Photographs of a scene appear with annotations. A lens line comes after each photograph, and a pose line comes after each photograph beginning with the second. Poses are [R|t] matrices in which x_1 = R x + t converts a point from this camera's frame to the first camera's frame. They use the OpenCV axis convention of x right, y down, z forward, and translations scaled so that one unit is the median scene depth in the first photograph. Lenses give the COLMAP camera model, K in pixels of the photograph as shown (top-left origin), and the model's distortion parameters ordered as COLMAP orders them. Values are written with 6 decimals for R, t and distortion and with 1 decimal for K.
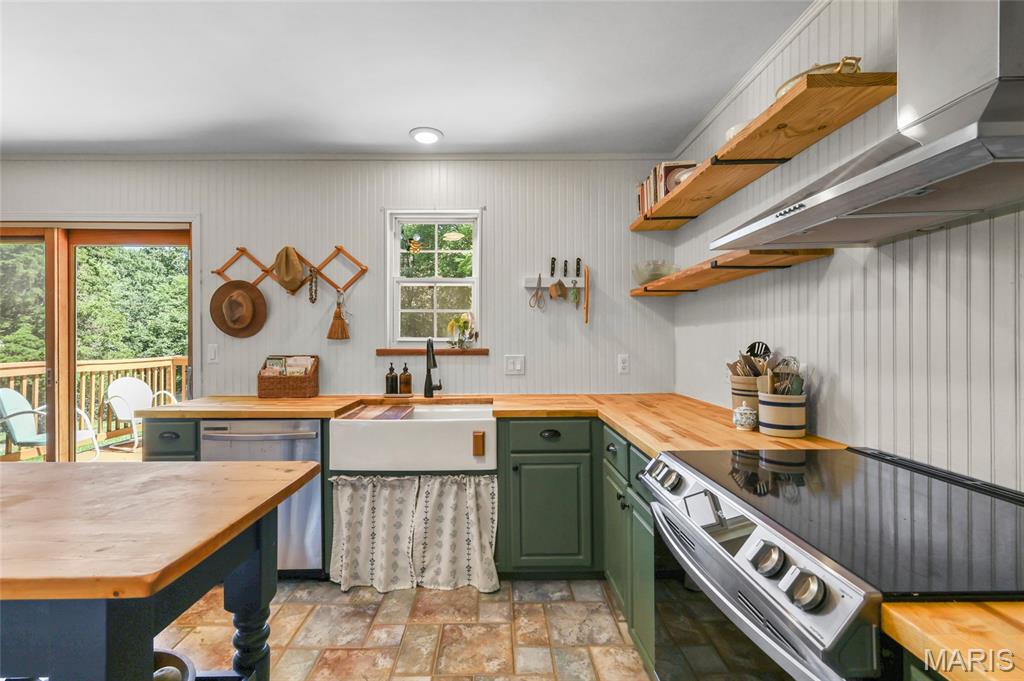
lens RADIAL K [[443.4, 0, 501.6], [0, 443.4, 340.6], [0, 0, 1]] dist [0.002565, -0.000534]
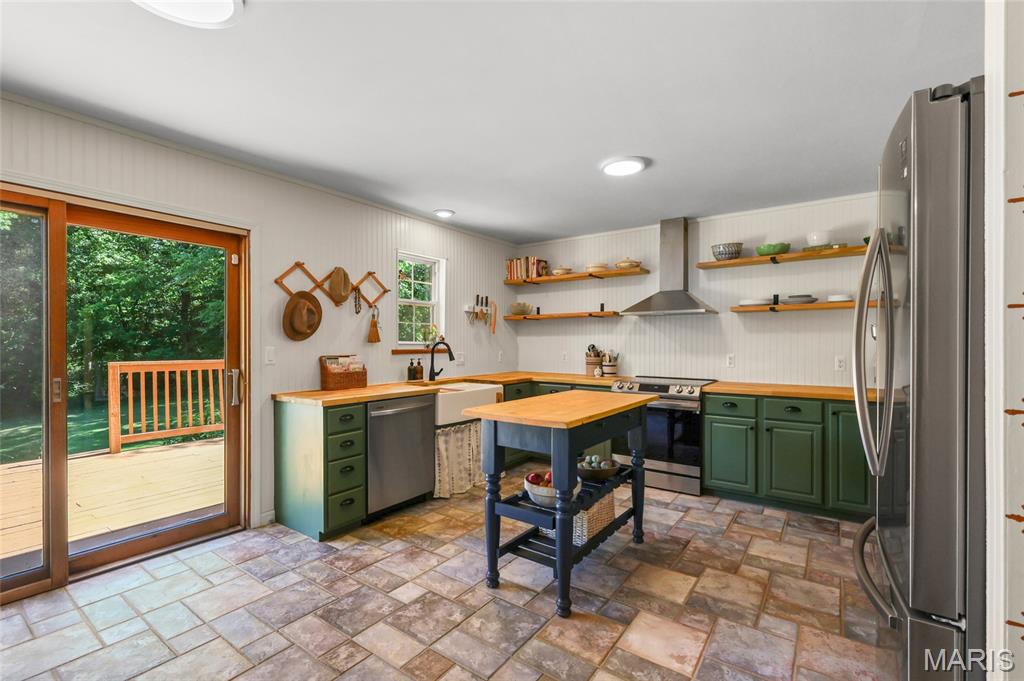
lens RADIAL K [[443.4, 0, 507.5], [0, 443.4, 344.3], [0, 0, 1]] dist [0.002565, -0.000534]
pose [[0.598176, -0.000393, 0.801365, -1.190409], [-0.002681, 0.999993, 0.002491, -0.001492], [-0.801360, -0.003638, 0.598171, -0.111027]]
